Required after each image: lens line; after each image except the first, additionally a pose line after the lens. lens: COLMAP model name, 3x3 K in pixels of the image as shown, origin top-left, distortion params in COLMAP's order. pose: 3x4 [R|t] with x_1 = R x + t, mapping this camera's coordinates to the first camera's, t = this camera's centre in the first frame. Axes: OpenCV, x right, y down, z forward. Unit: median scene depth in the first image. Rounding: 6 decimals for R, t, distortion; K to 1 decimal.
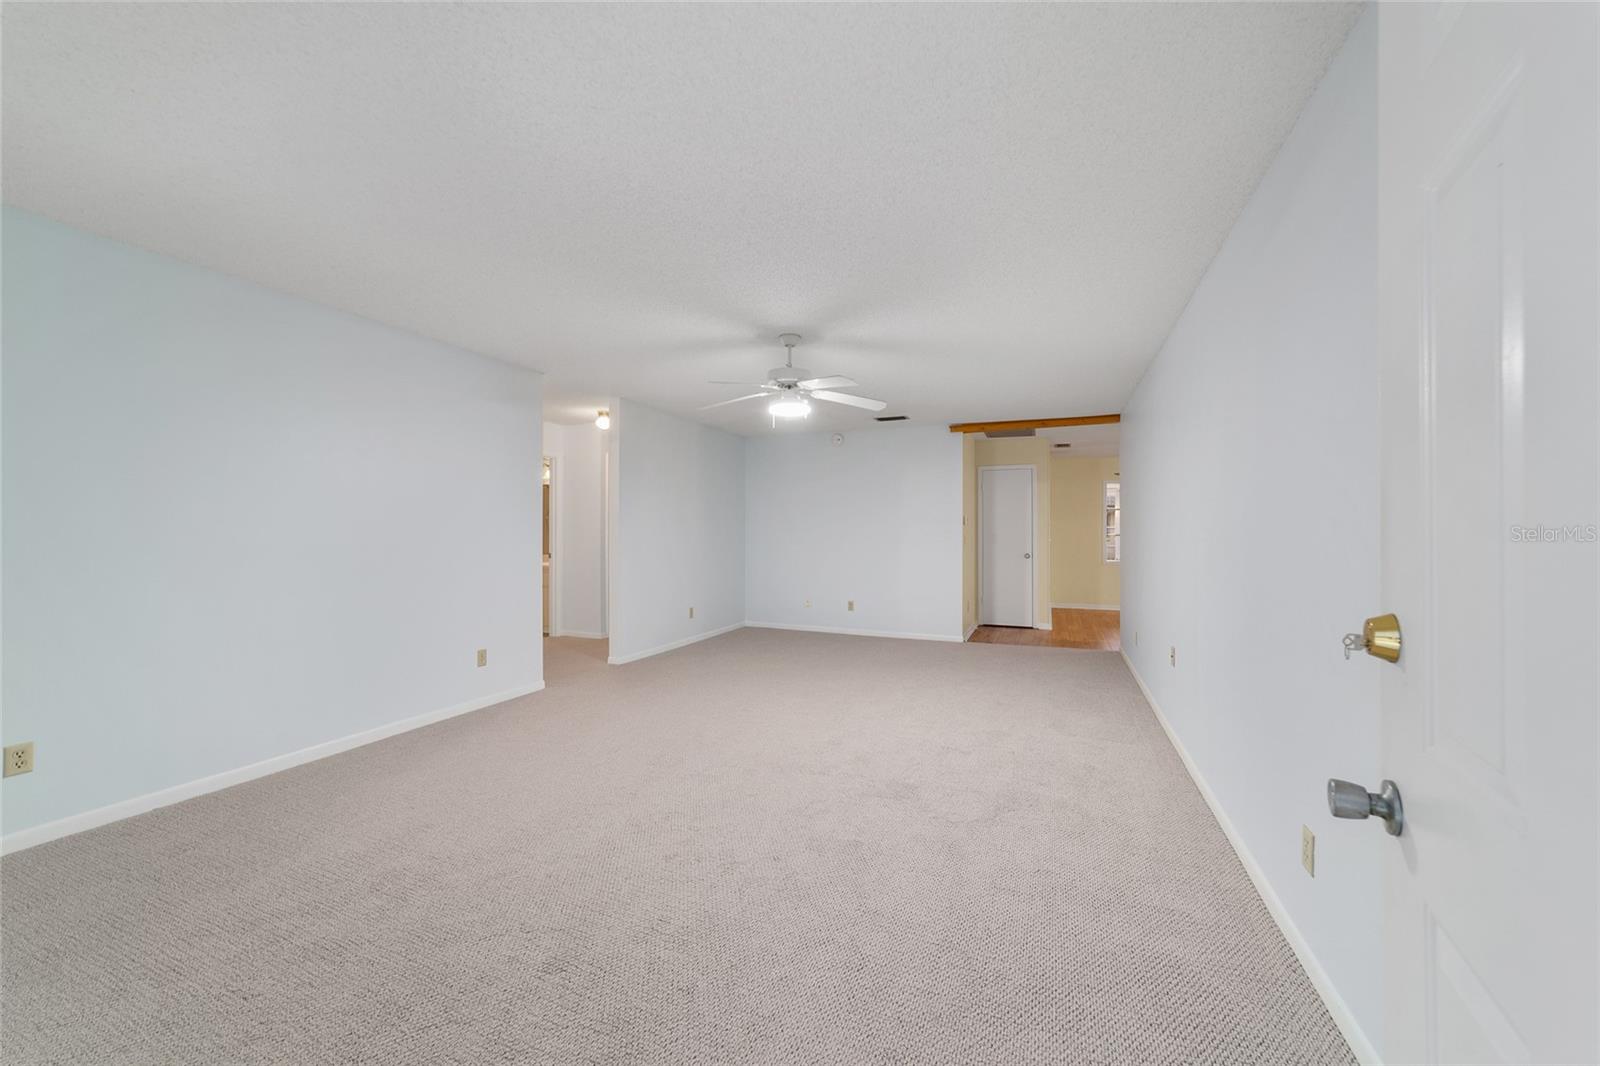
lens RADIAL K [[612.2, 0, 793.4], [0, 612.2, 525.3], [0, 0, 1]] dist [-0.017432, 0.008223]
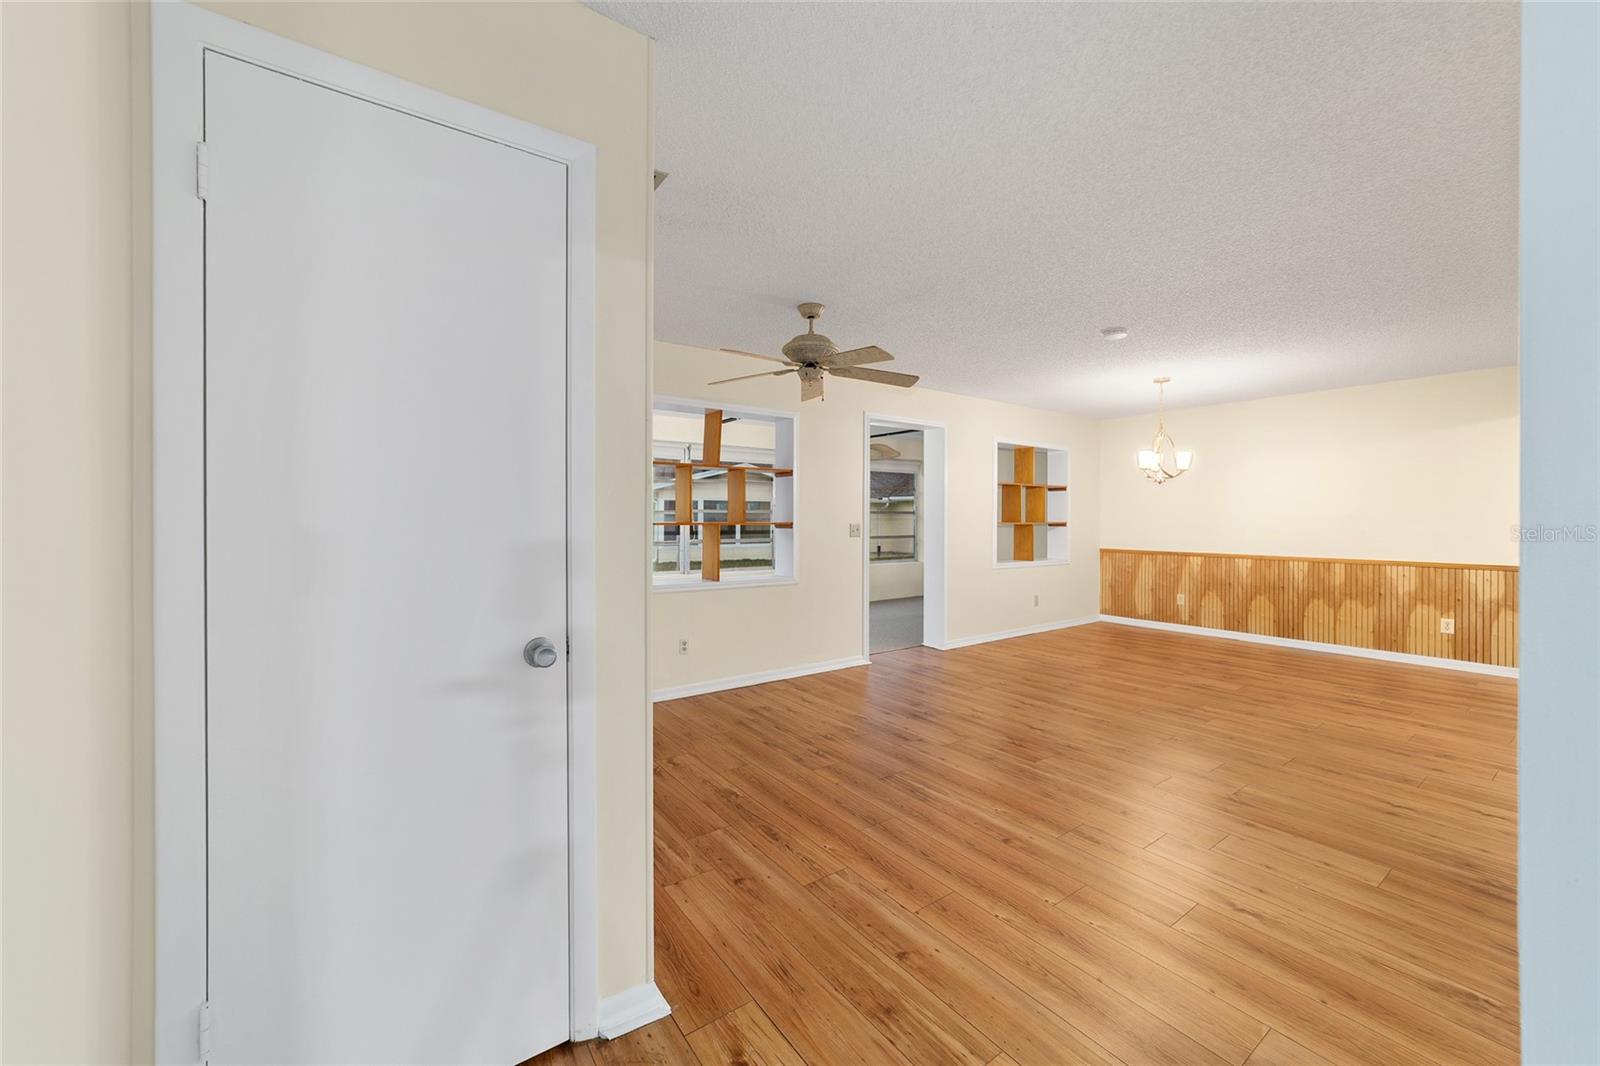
lens RADIAL K [[612.2, 0, 800.5], [0, 612.2, 521.0], [0, 0, 1]] dist [-0.017432, 0.008223]
pose [[0.519800, -0.006042, 0.854266, 0.545370], [-0.008069, 0.999896, 0.011981, 0.018590], [-0.854250, -0.013121, 0.519697, 1.690205]]
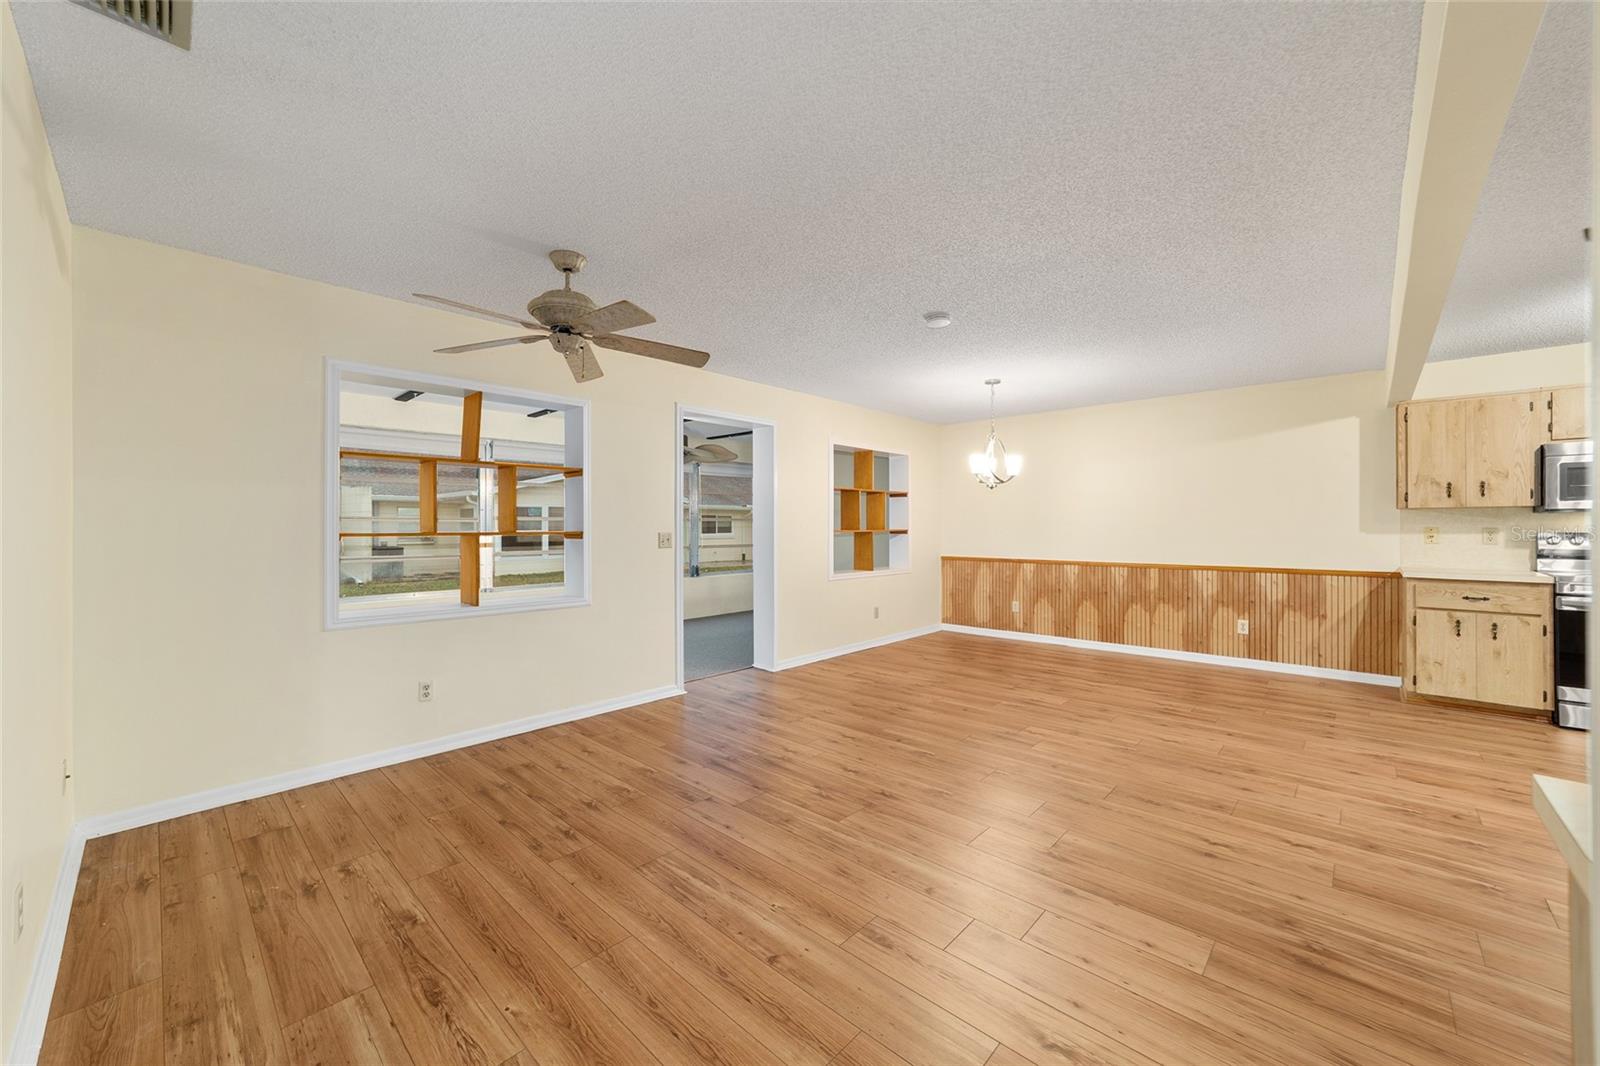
lens RADIAL K [[612.2, 0, 797.3], [0, 612.2, 526.5], [0, 0, 1]] dist [-0.017432, 0.008223]
pose [[0.339780, -0.004744, 0.940493, 0.742750], [-0.006308, 0.999953, 0.007323, 0.018301], [-0.940484, -0.008421, 0.339734, 1.660351]]
